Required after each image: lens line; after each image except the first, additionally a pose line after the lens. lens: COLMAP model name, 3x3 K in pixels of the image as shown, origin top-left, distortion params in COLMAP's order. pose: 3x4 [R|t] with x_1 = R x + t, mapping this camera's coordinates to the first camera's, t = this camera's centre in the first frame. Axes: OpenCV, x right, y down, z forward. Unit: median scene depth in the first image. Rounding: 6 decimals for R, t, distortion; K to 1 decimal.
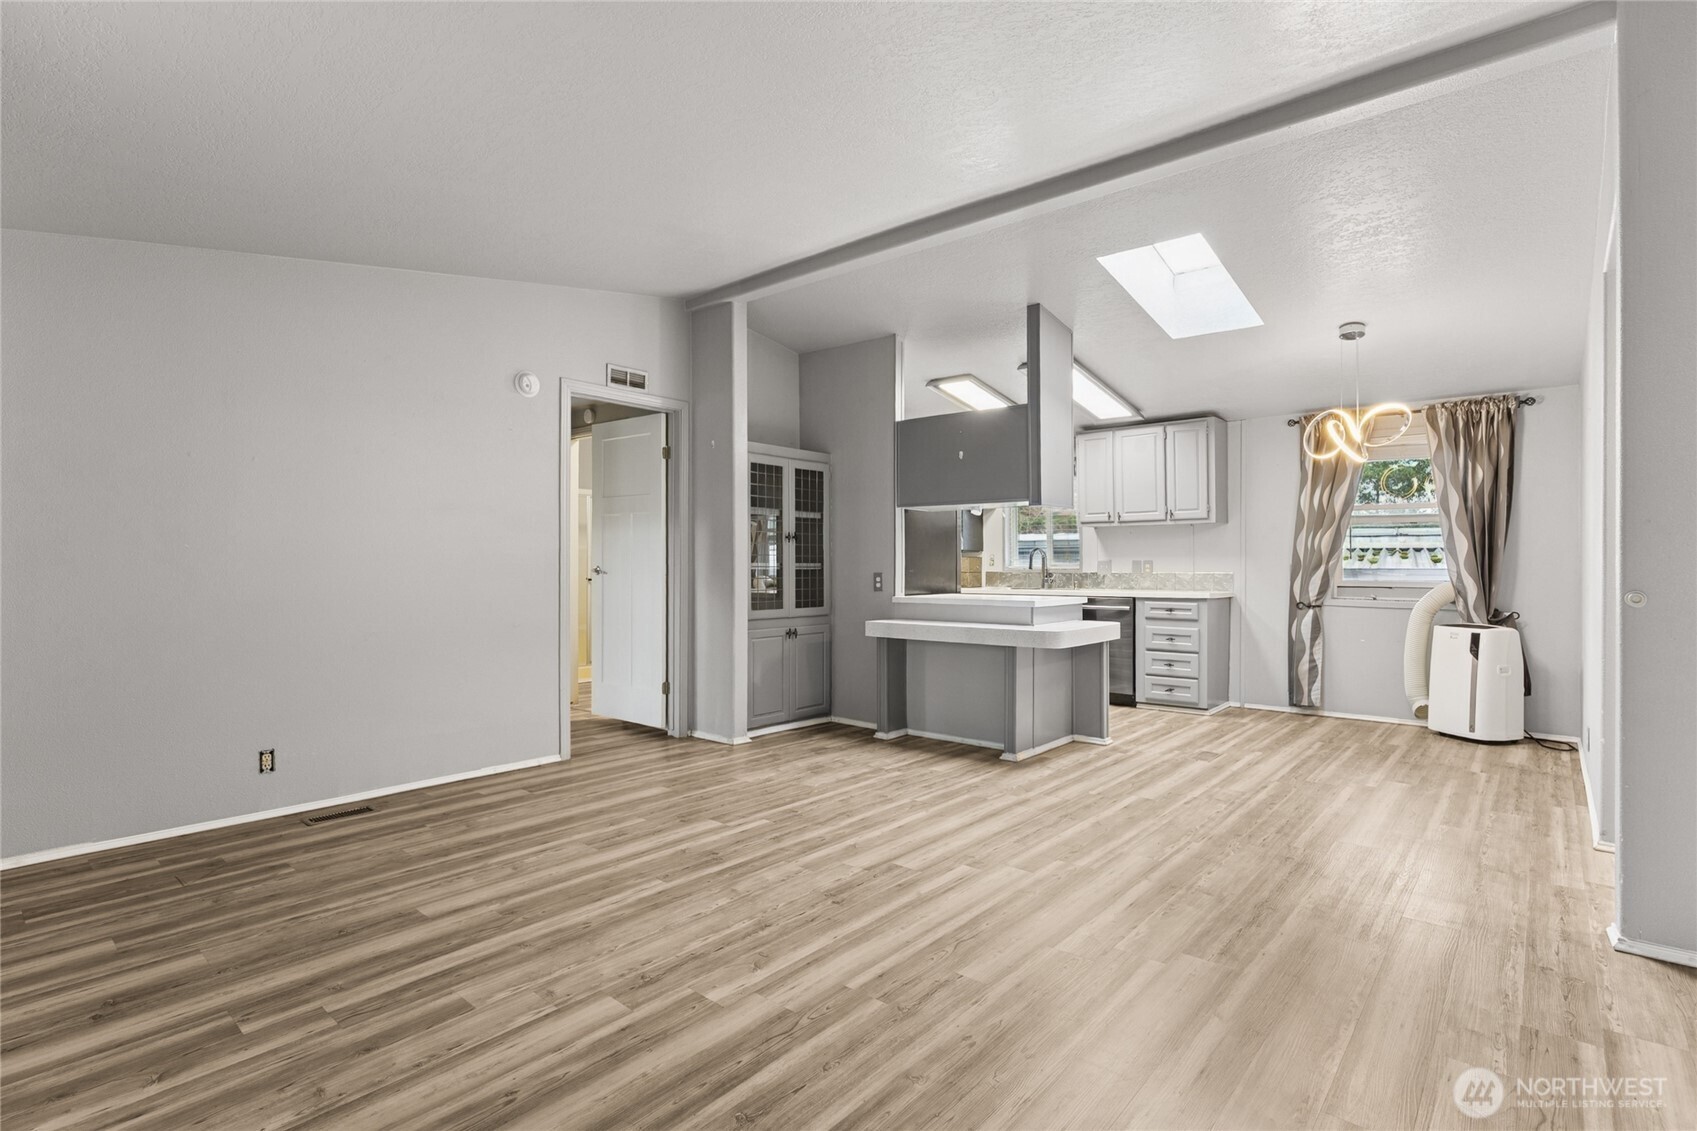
lens RADIAL K [[844.0, 0, 845.7], [0, 844.0, 566.5], [0, 0, 1]] dist [0.000209, 0.000091]
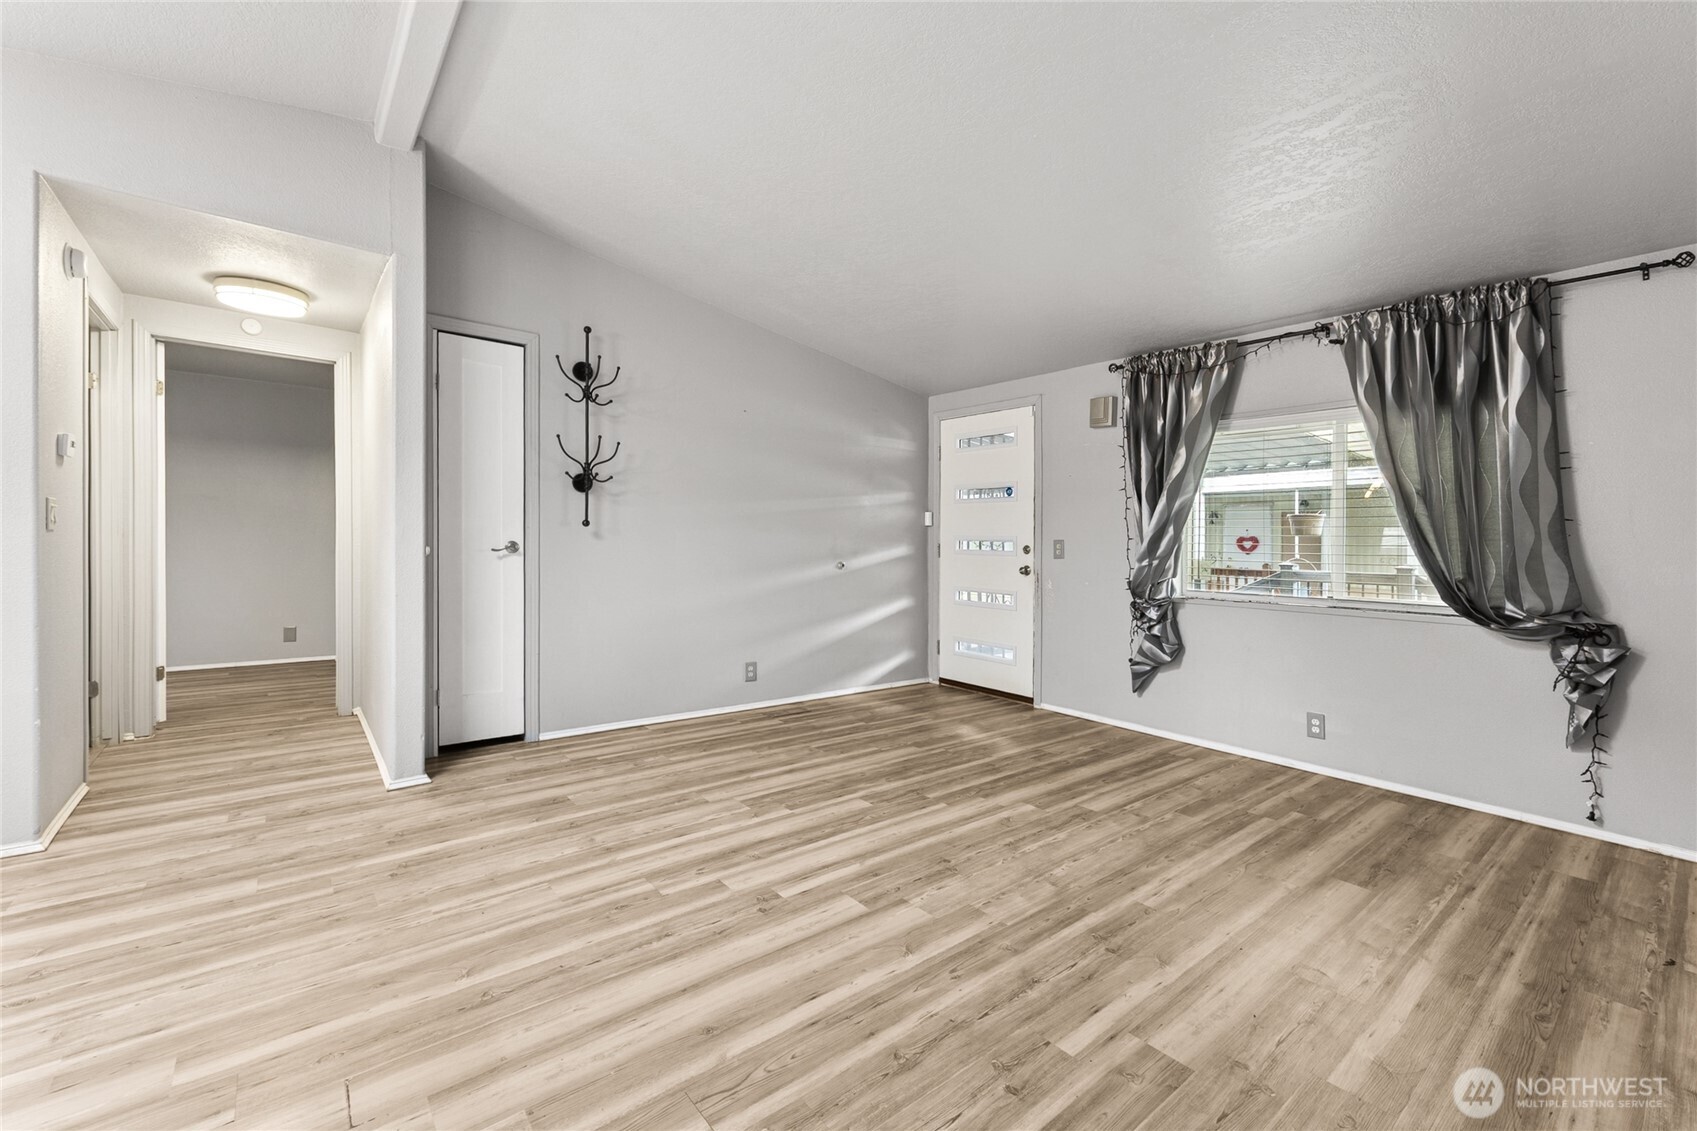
lens RADIAL K [[690.5, 0, 850.6], [0, 690.5, 560.4], [0, 0, 1]] dist [-0.000322, -0.000020]
pose [[-0.978761, -0.027700, 0.203126, -0.061074], [-0.022755, 0.999386, 0.026638, 0.006104], [-0.203739, 0.021450, -0.978790, 1.929137]]
